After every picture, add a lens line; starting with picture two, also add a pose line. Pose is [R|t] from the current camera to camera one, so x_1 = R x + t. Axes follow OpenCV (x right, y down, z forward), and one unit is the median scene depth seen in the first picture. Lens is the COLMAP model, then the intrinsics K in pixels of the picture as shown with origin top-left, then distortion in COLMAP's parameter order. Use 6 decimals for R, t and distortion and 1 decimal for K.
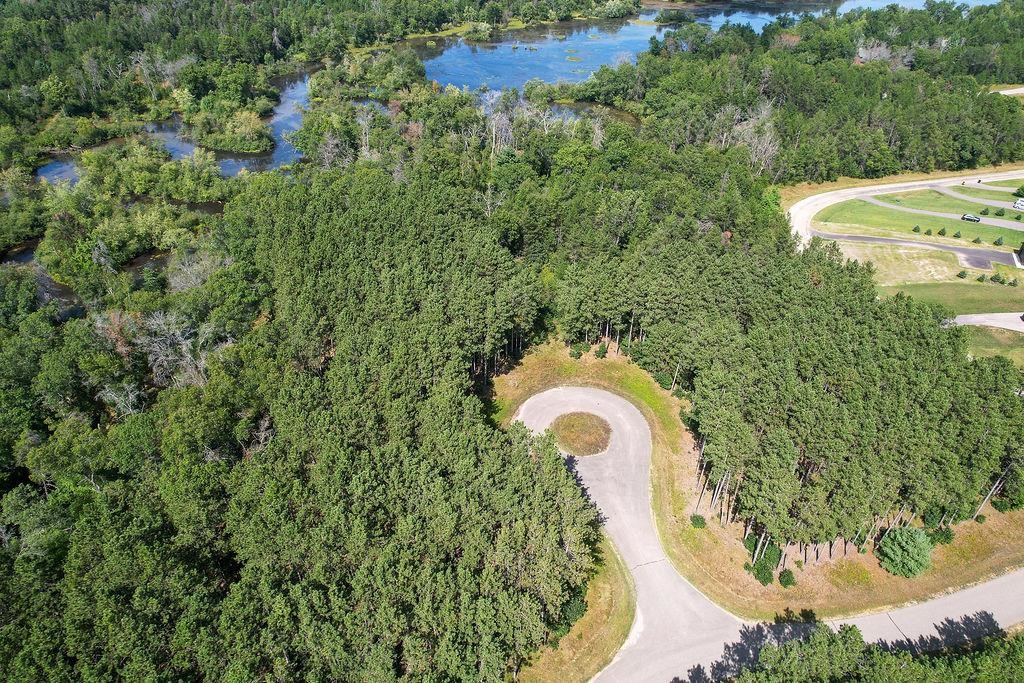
lens RADIAL K [[654.5, 0, 516.5], [0, 654.5, 347.4], [0, 0, 1]] dist [-0.081086, 0.071562]
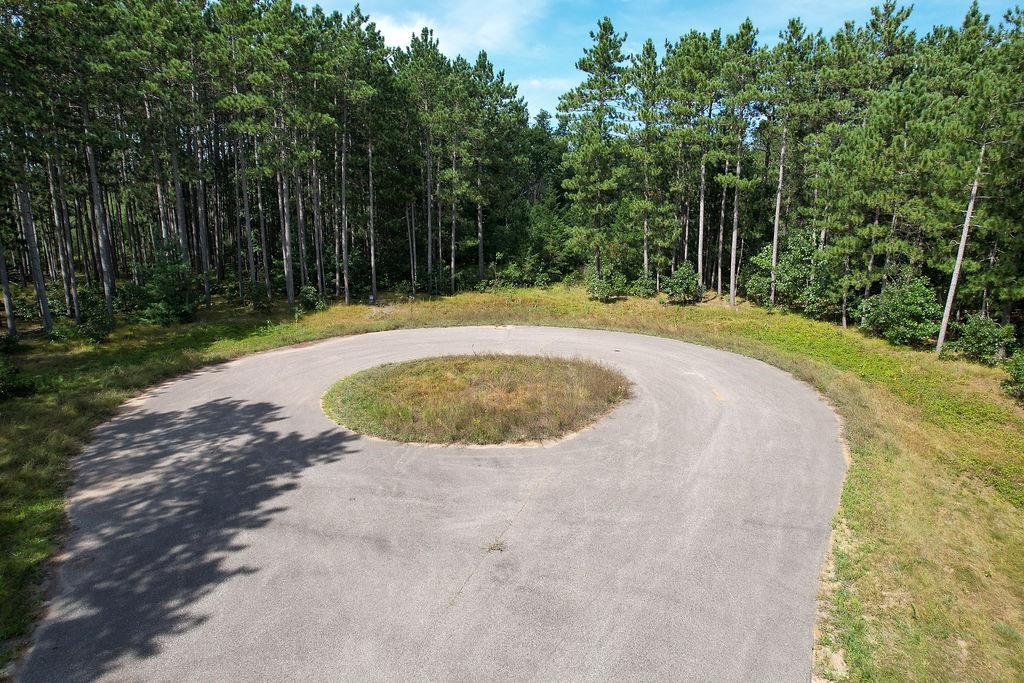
lens RADIAL K [[654.5, 0, 516.4], [0, 654.5, 340.0], [0, 0, 1]] dist [-0.081086, 0.071562]
pose [[0.952877, 0.053357, -0.298627, 0.148596], [-0.168868, 0.911084, -0.376044, 0.167104], [0.252010, 0.408753, 0.877161, 0.701543]]
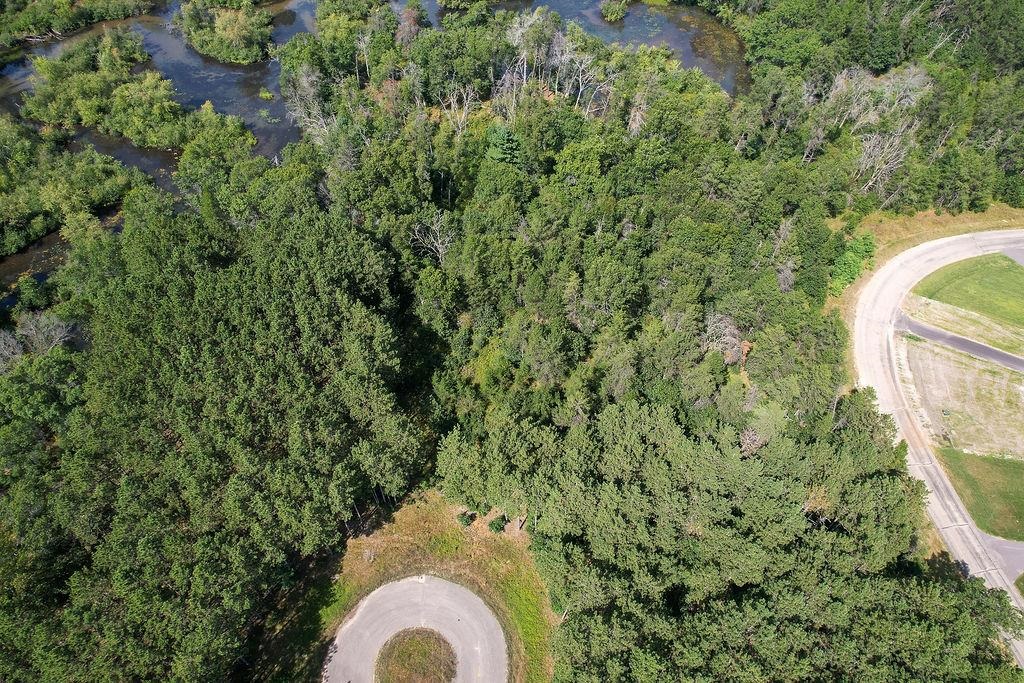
lens RADIAL K [[654.5, 0, 517.2], [0, 654.5, 349.3], [0, 0, 1]] dist [-0.081086, 0.071562]
pose [[0.972037, 0.172962, -0.158835, 0.234470], [-0.124407, 0.952963, 0.276377, -0.394869], [0.199167, -0.248888, 0.947833, 0.342166]]
